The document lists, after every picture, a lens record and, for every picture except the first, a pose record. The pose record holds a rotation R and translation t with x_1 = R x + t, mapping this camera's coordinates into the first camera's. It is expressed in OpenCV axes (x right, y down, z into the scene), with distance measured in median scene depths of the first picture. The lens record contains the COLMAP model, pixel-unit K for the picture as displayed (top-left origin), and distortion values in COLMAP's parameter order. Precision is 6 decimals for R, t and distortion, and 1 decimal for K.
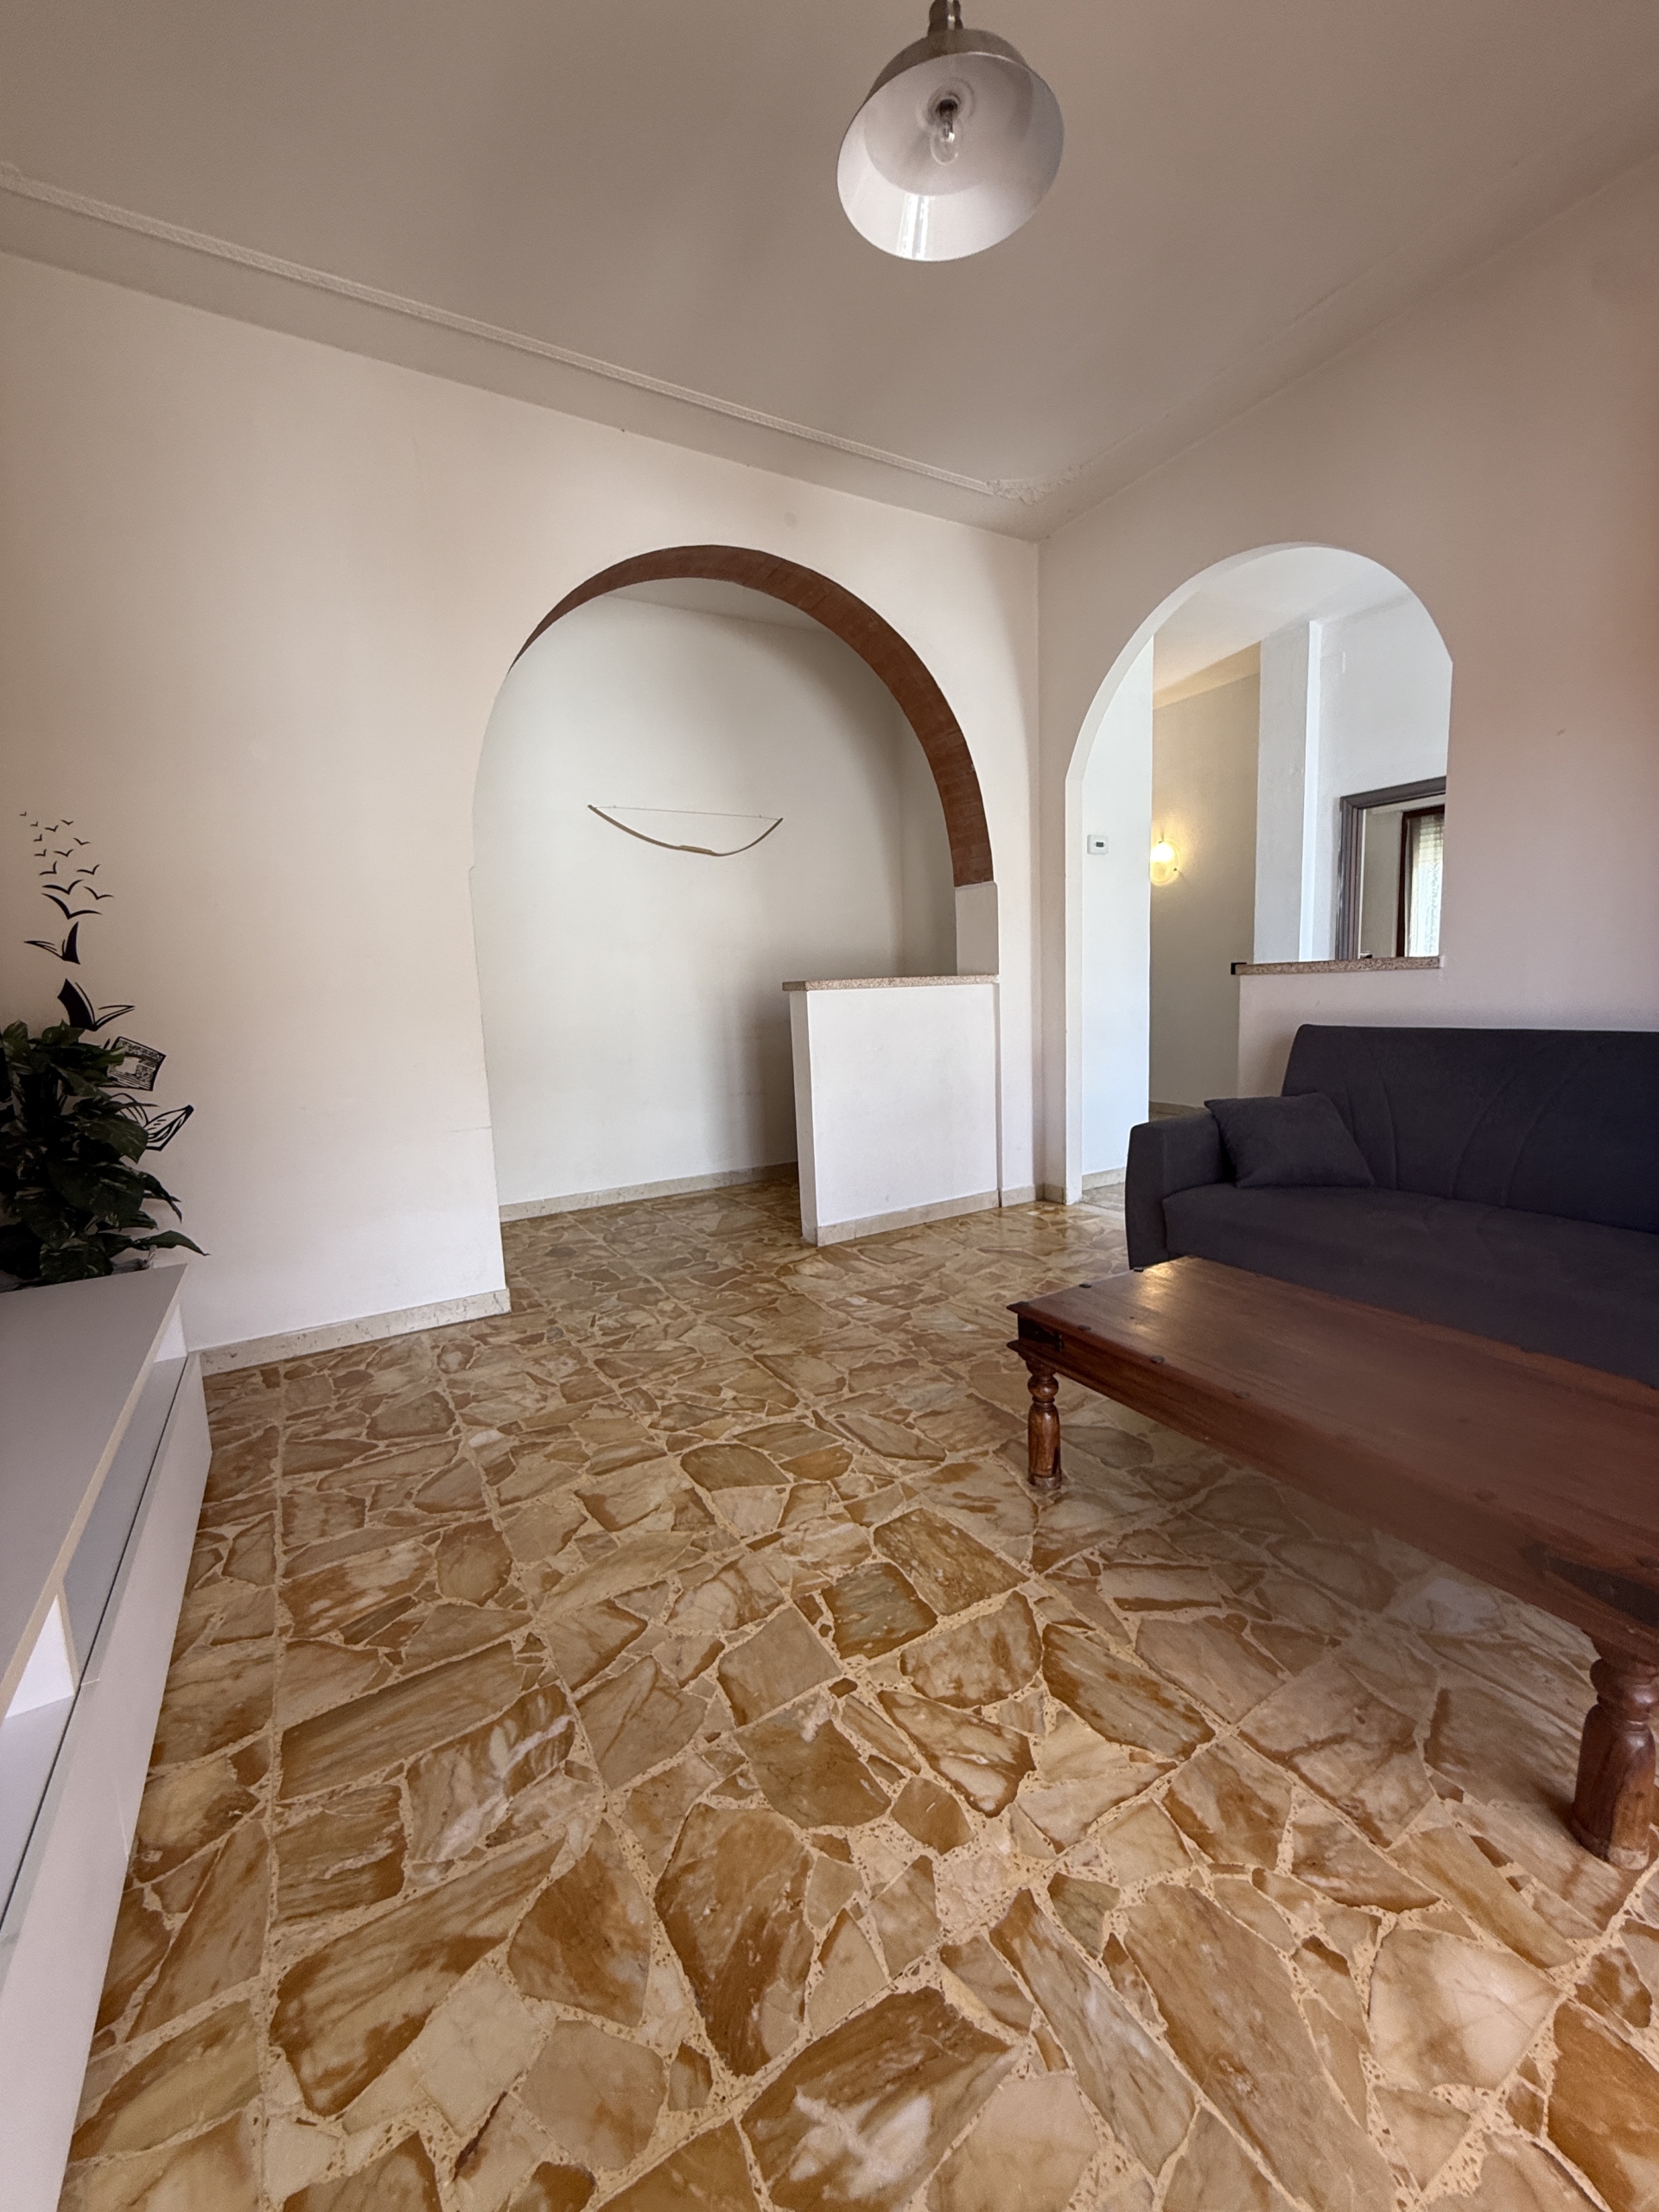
lens RADIAL K [[883.8, 0, 827.6], [0, 883.8, 1101.6], [0, 0, 1]] dist [0.000426, -0.000203]
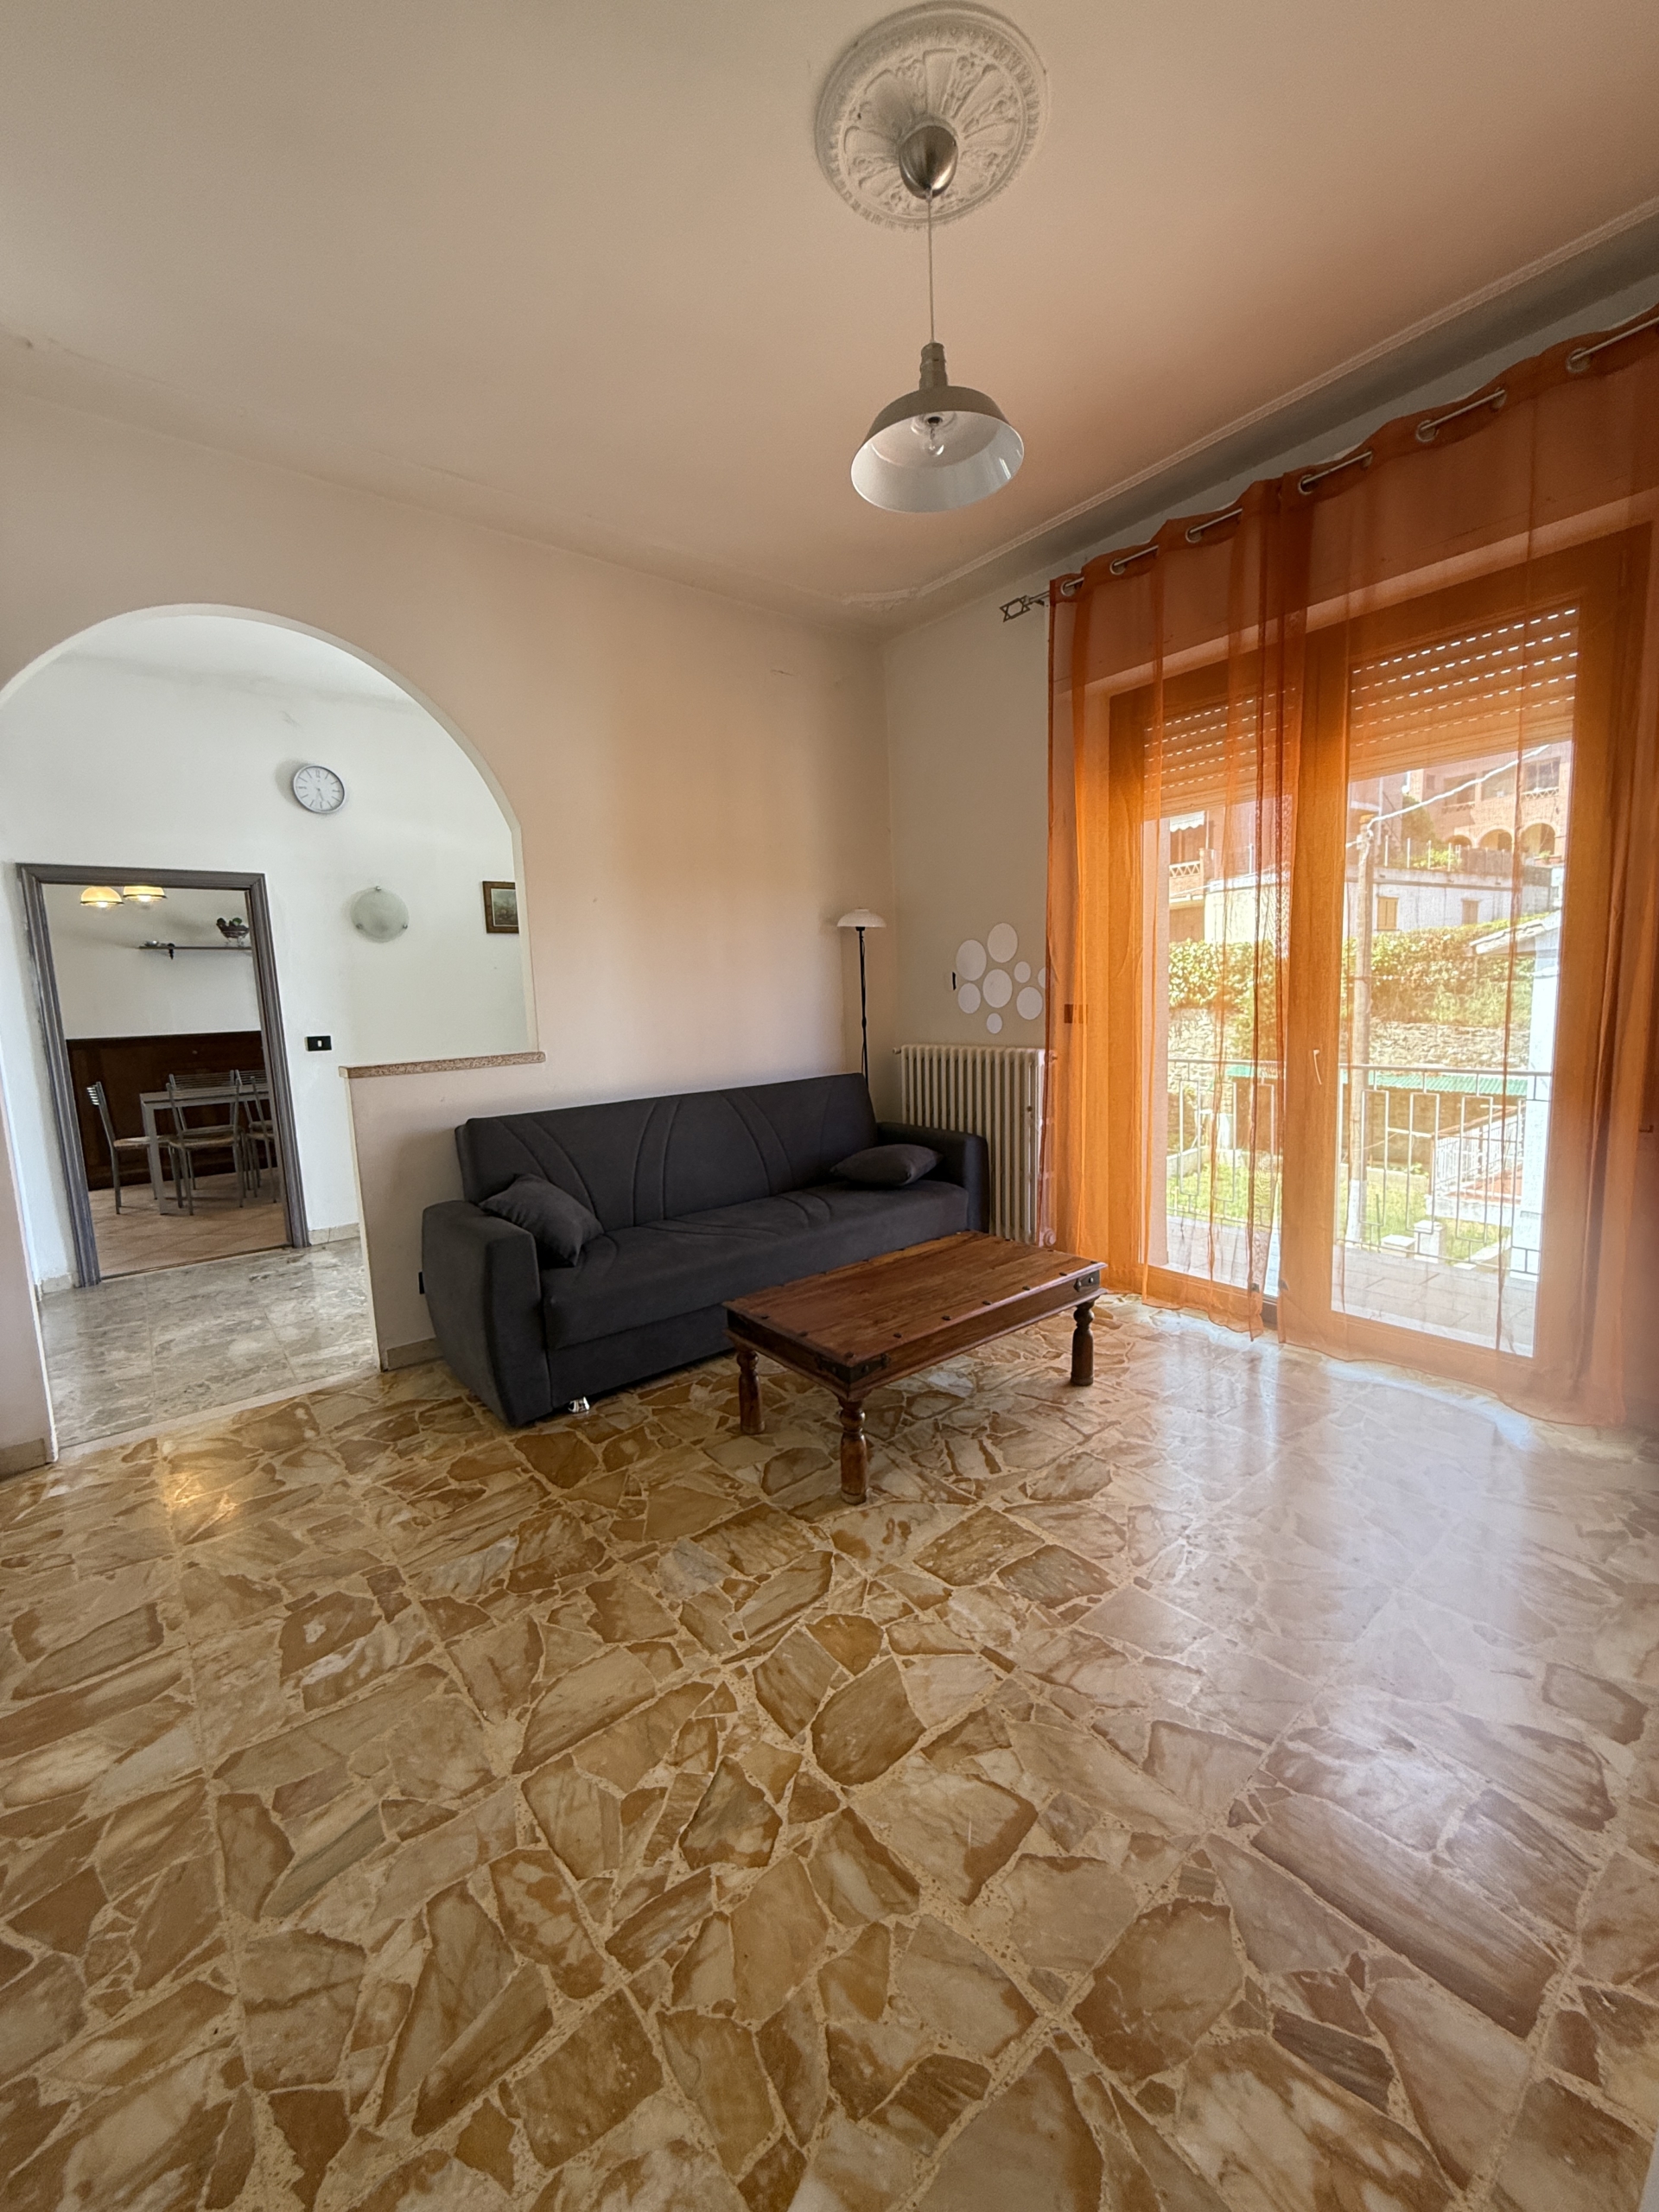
lens RADIAL K [[883.8, 0, 827.6], [0, 883.8, 1101.6], [0, 0, 1]] dist [0.000426, -0.000203]
pose [[-0.140803, -0.078907, 0.986888, -0.816899], [0.178319, 0.978495, 0.103677, -0.202040], [-0.973846, 0.190579, -0.123704, 1.015361]]
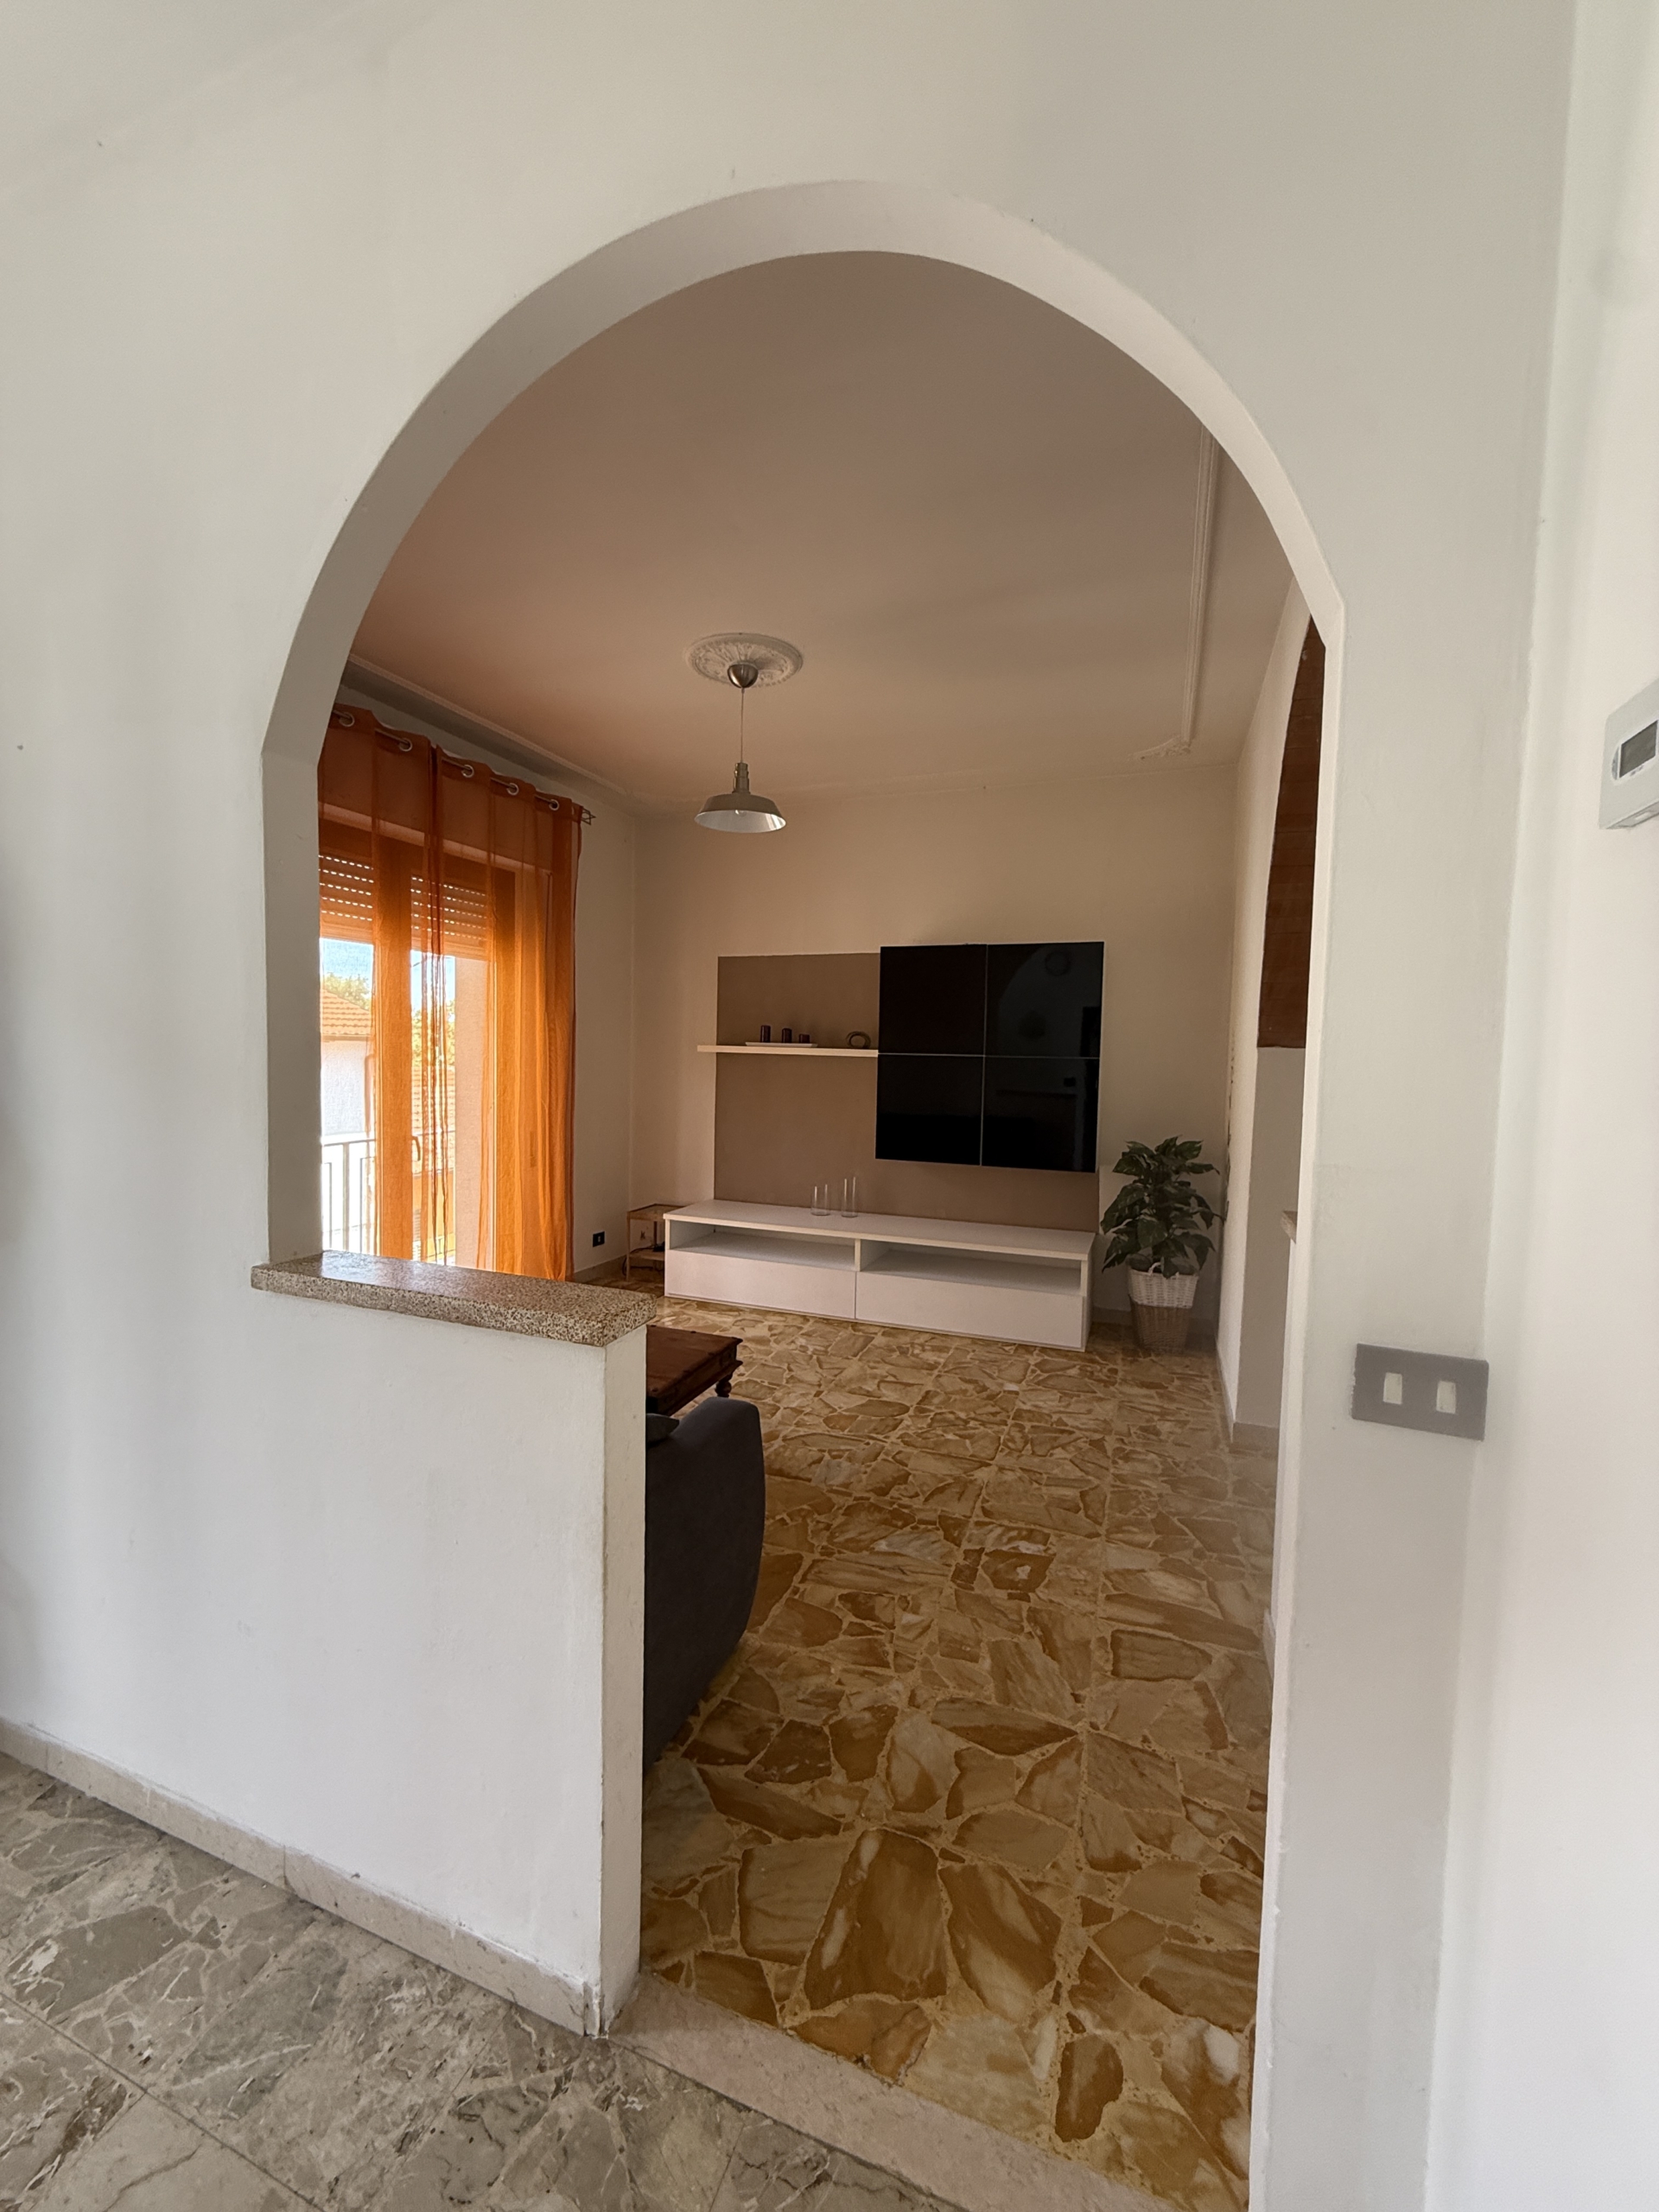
lens RADIAL K [[883.8, 0, 827.6], [0, 883.8, 1101.6], [0, 0, 1]] dist [0.000426, -0.000203]
pose [[-0.777851, 0.061067, -0.625475, 1.043984], [-0.074894, 0.979167, 0.188738, -0.523221], [0.623970, 0.193654, -0.757073, 2.150386]]
